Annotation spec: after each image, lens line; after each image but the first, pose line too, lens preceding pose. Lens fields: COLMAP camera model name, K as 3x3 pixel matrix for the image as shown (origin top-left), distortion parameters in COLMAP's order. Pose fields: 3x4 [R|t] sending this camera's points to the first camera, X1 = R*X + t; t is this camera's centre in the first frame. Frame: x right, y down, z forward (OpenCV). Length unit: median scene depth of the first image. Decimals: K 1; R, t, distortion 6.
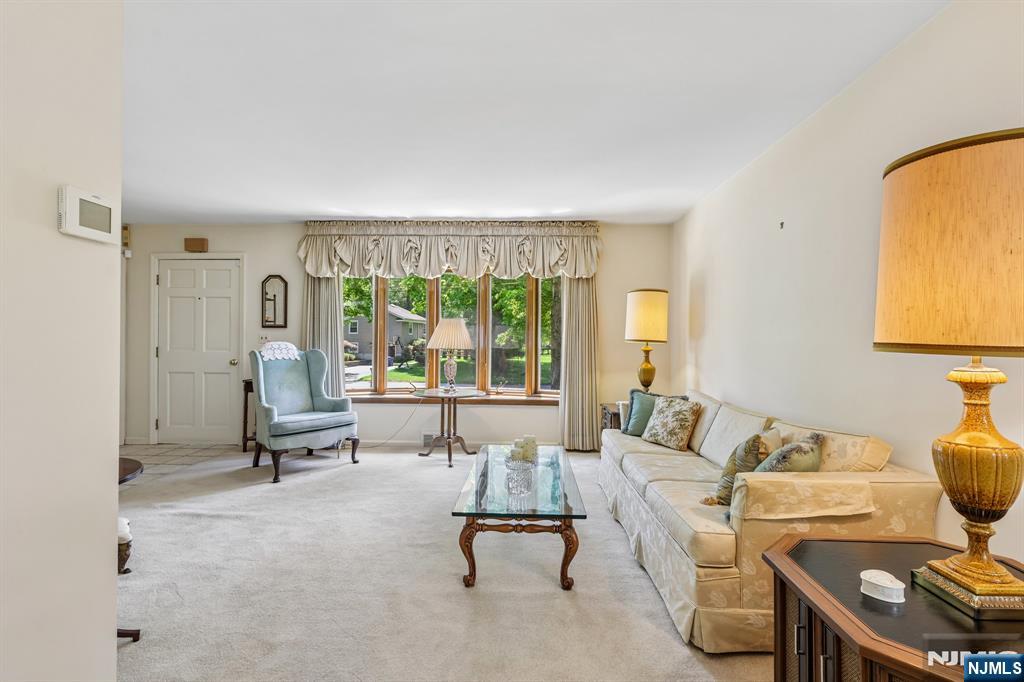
lens RADIAL K [[472.8, 0, 506.0], [0, 472.8, 338.2], [0, 0, 1]] dist [0.002312, 0.000449]
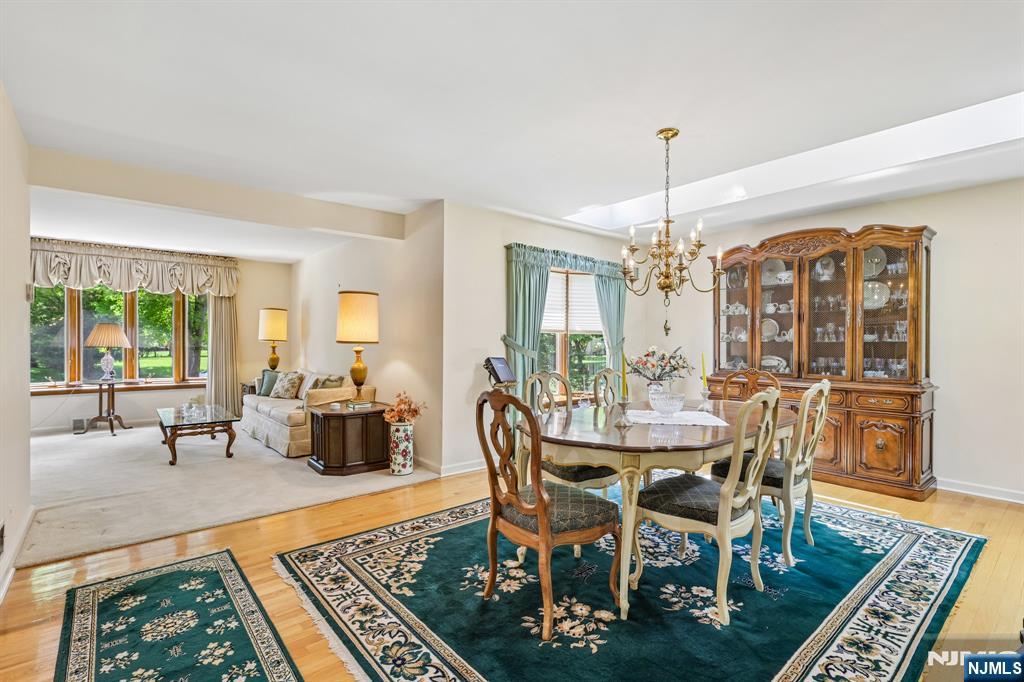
lens RADIAL K [[472.8, 0, 507.2], [0, 472.8, 346.4], [0, 0, 1]] dist [0.002312, 0.000449]
pose [[0.743494, -0.012618, 0.668623, -0.172740], [0.000370, 0.999830, 0.018457, -0.003120], [-0.668742, -0.013476, 0.743372, -0.675131]]
